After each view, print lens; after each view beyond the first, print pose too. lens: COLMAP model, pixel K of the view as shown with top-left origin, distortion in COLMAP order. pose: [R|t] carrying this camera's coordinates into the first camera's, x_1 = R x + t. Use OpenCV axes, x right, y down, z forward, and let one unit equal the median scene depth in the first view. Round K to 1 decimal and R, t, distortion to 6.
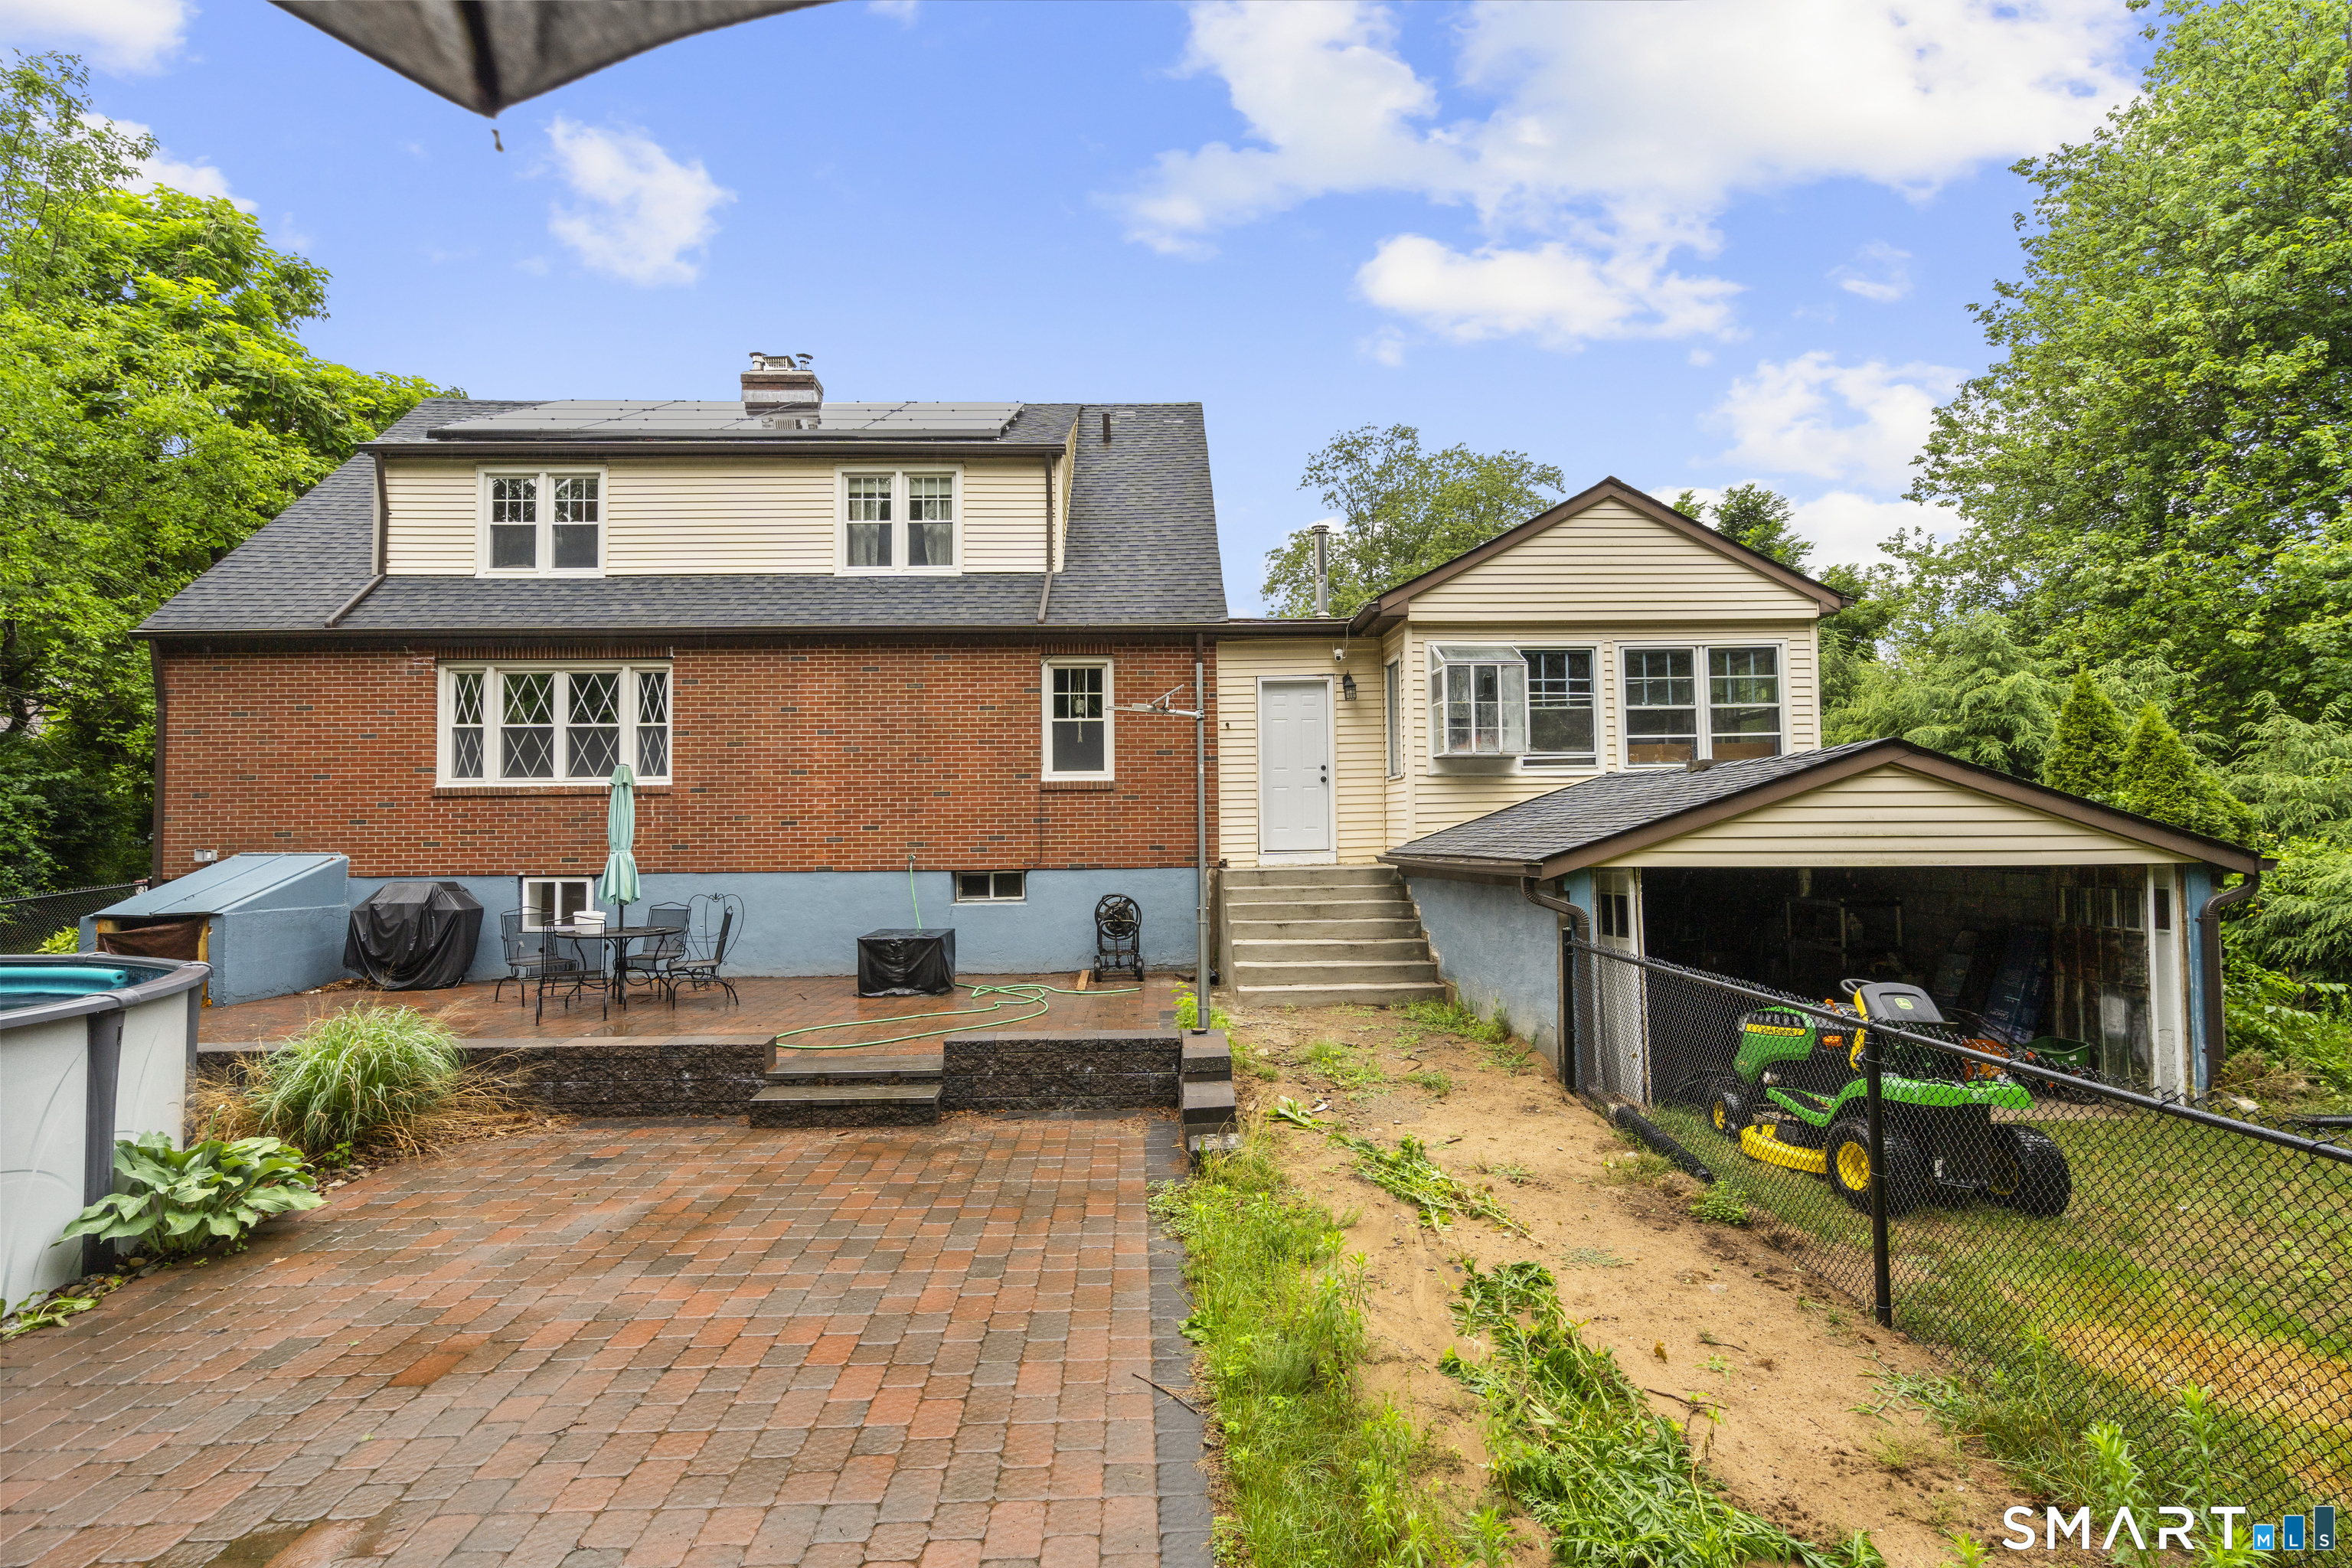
lens RADIAL K [[1078.1, 0, 1176.2], [0, 1078.1, 774.3], [0, 0, 1]] dist [0.004852, 0.000184]
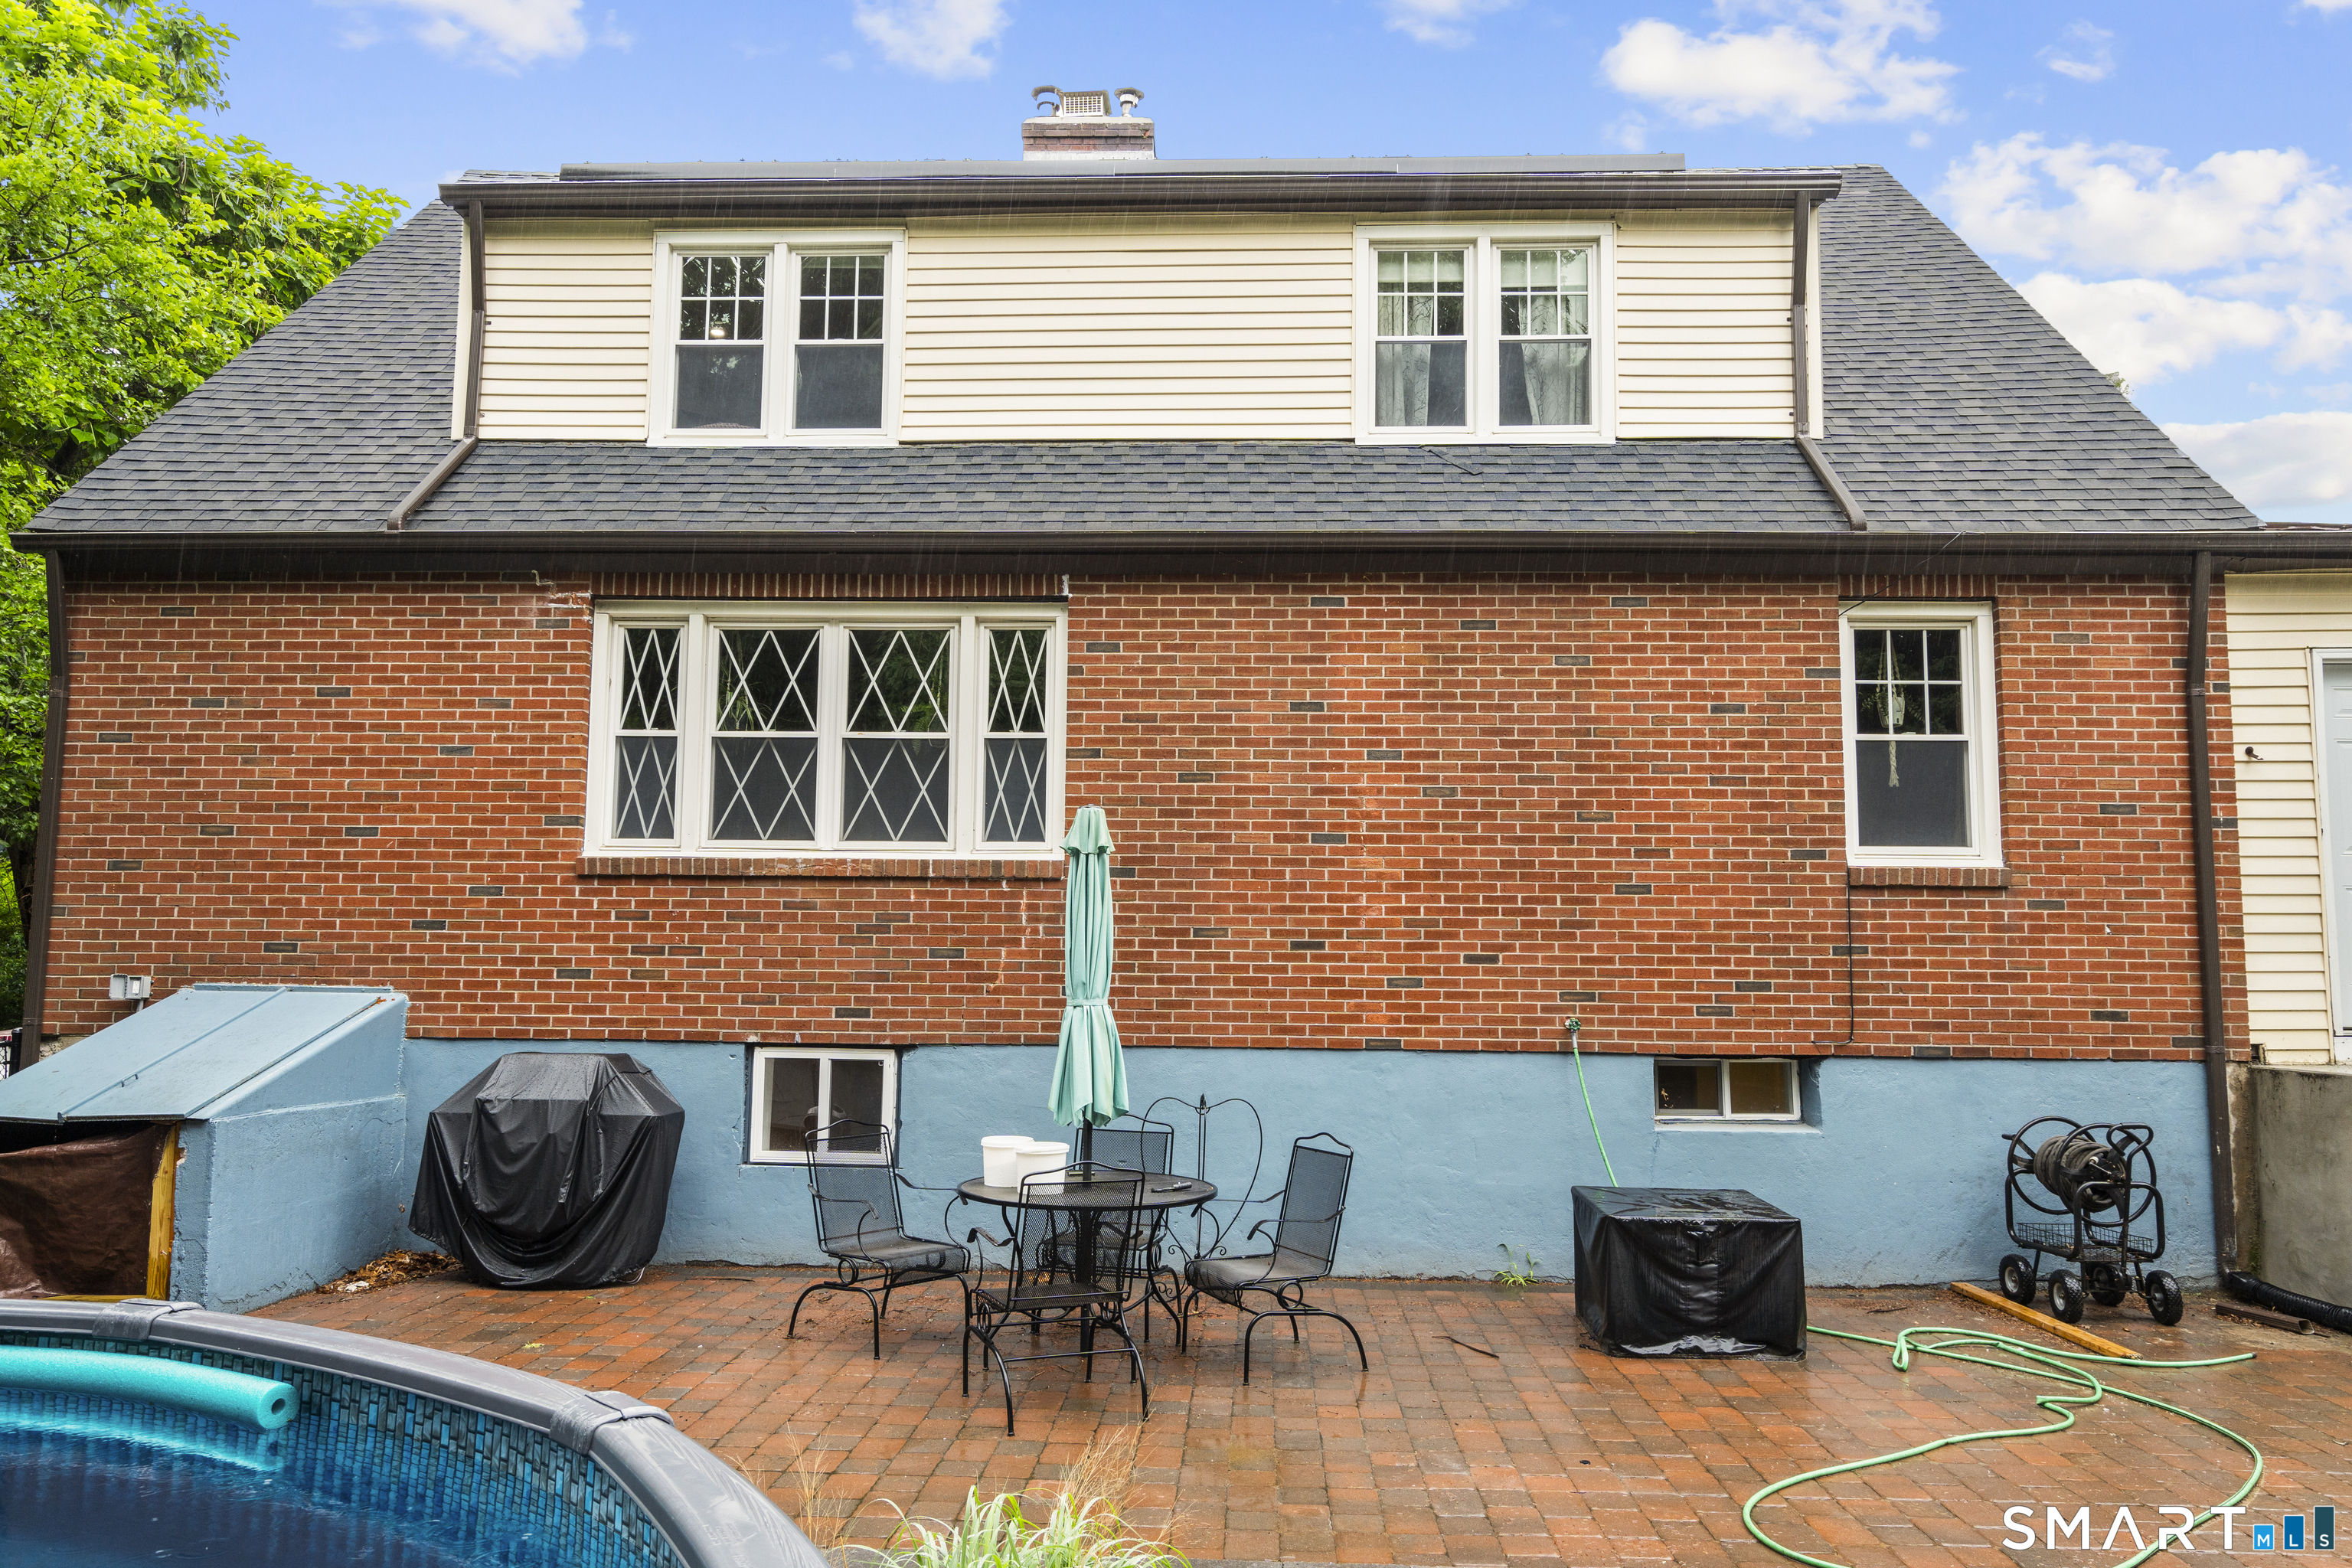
lens RADIAL K [[1589.6, 0, 1175.1], [0, 1589.6, 789.5], [0, 0, 1]] dist [0.004208, 0.003743]
pose [[0.998136, 0.014472, -0.059280, -0.371896], [-0.017895, 0.998178, -0.057630, 0.018123], [0.058338, 0.058583, 0.996576, 0.294302]]
